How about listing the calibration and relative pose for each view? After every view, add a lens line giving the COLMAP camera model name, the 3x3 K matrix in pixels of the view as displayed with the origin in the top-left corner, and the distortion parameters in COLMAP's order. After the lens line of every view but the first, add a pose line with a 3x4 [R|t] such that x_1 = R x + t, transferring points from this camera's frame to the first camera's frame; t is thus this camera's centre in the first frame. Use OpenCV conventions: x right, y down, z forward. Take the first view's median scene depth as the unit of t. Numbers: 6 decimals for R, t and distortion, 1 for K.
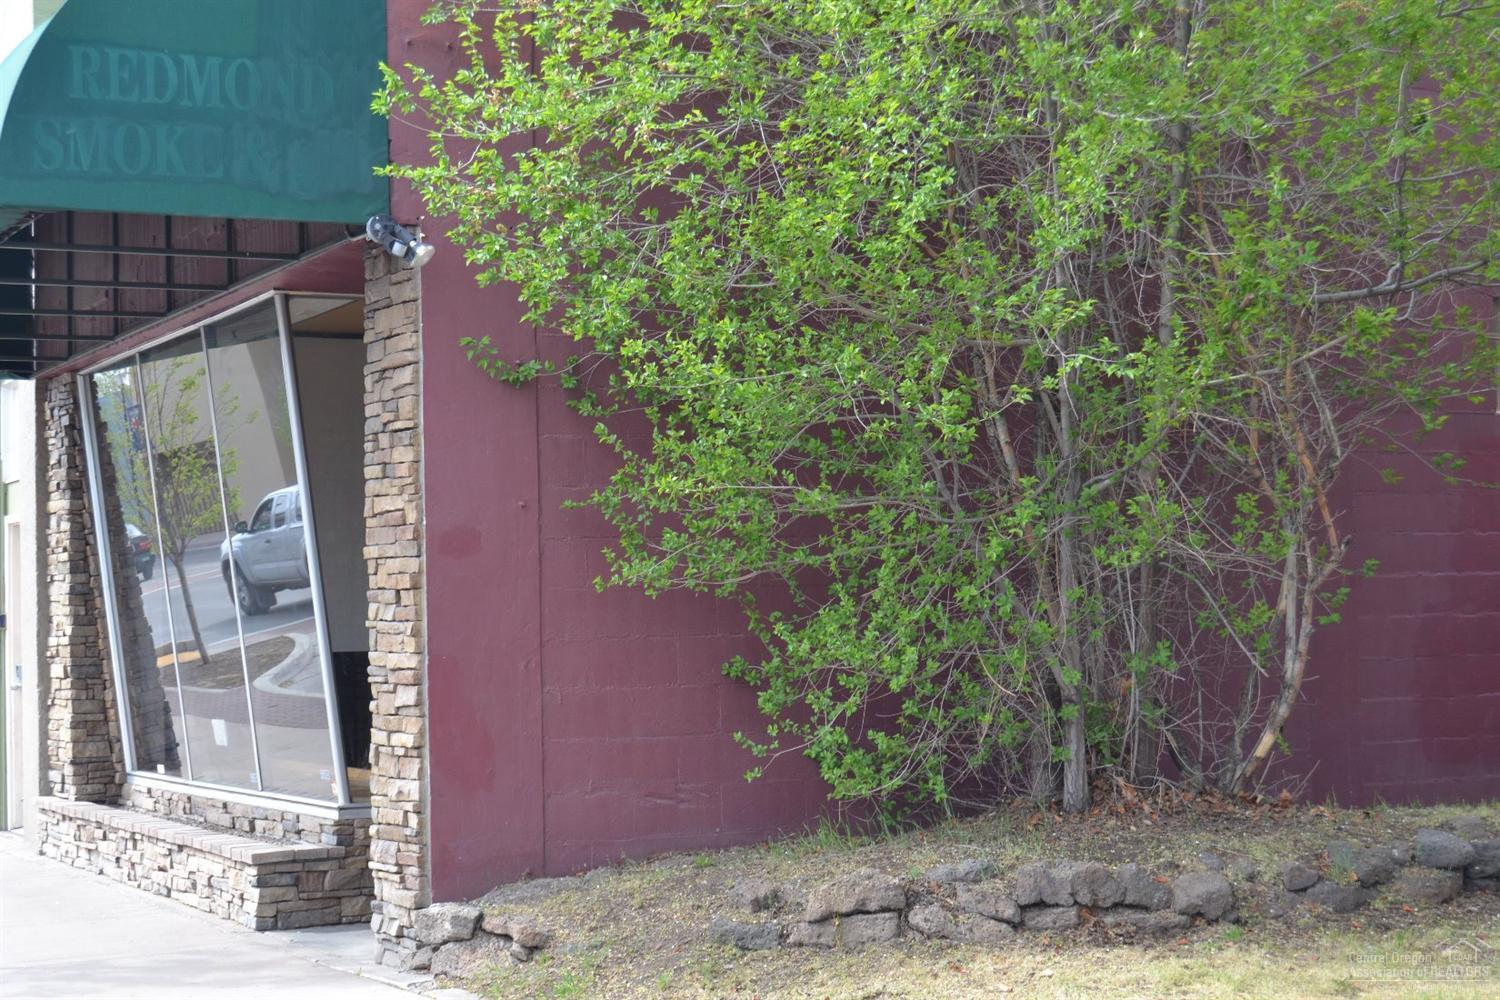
lens RADIAL K [[2449.0, 0, 753.8], [0, 2449.0, 498.6], [0, 0, 1]] dist [-0.038803, 0.000000]
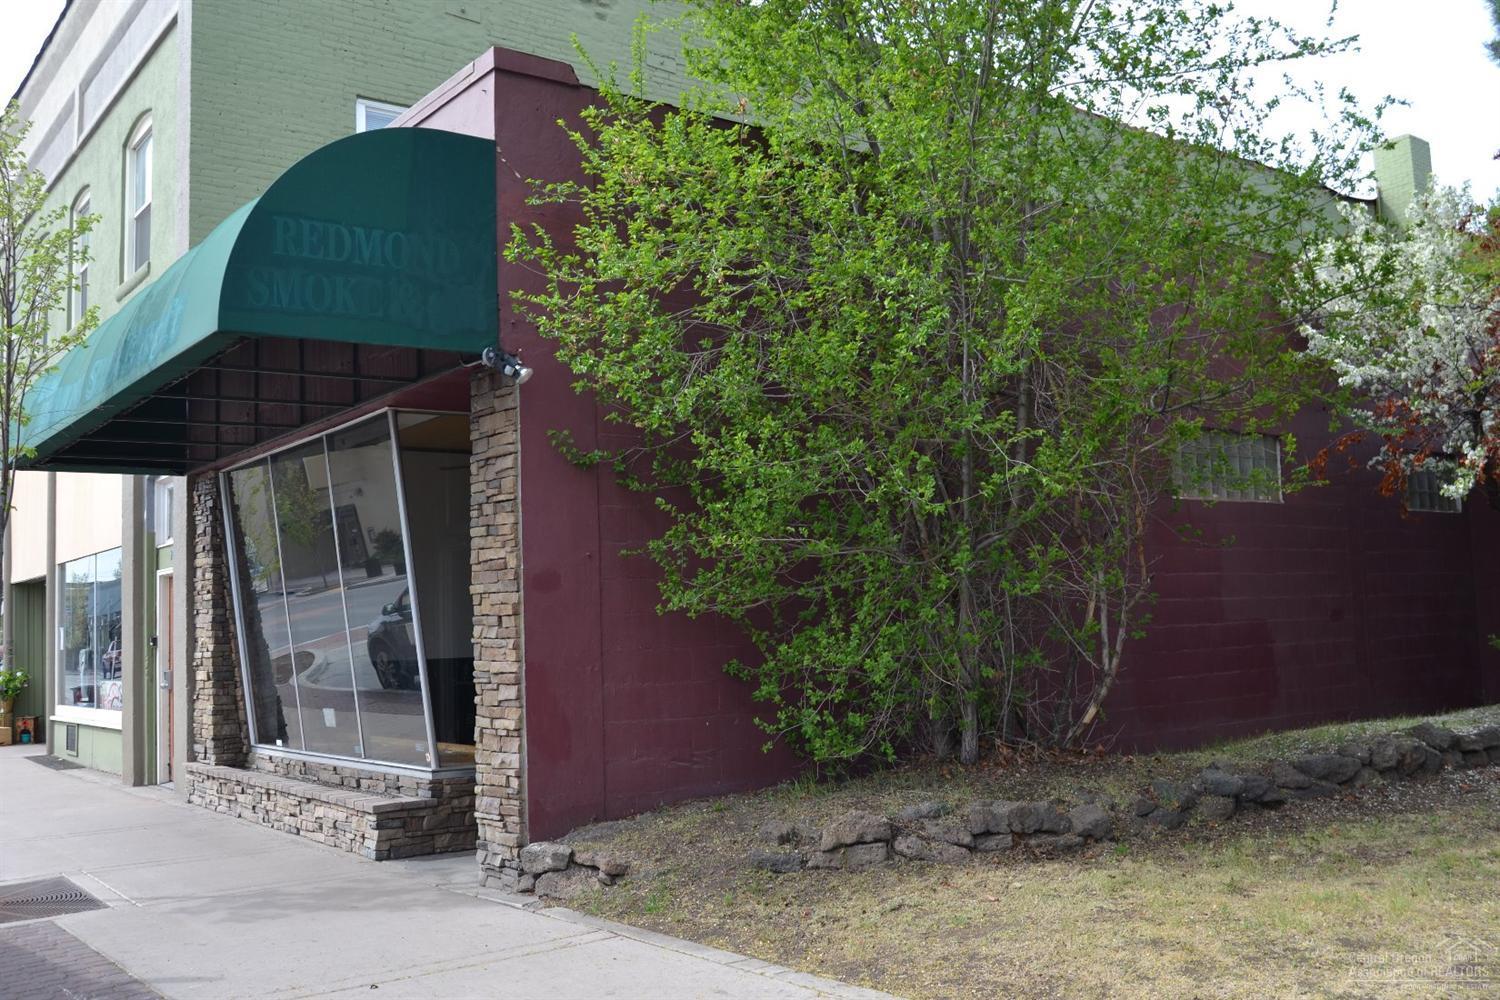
lens RADIAL K [[1420.5, 0, 753.0], [0, 1420.5, 490.2], [0, 0, 1]] dist [-0.071680, 0.000000]
pose [[0.989786, 0.002717, 0.142534, -0.119799], [0.004939, 0.998565, -0.053327, 0.009780], [-0.142474, 0.053486, 0.988352, 0.181675]]
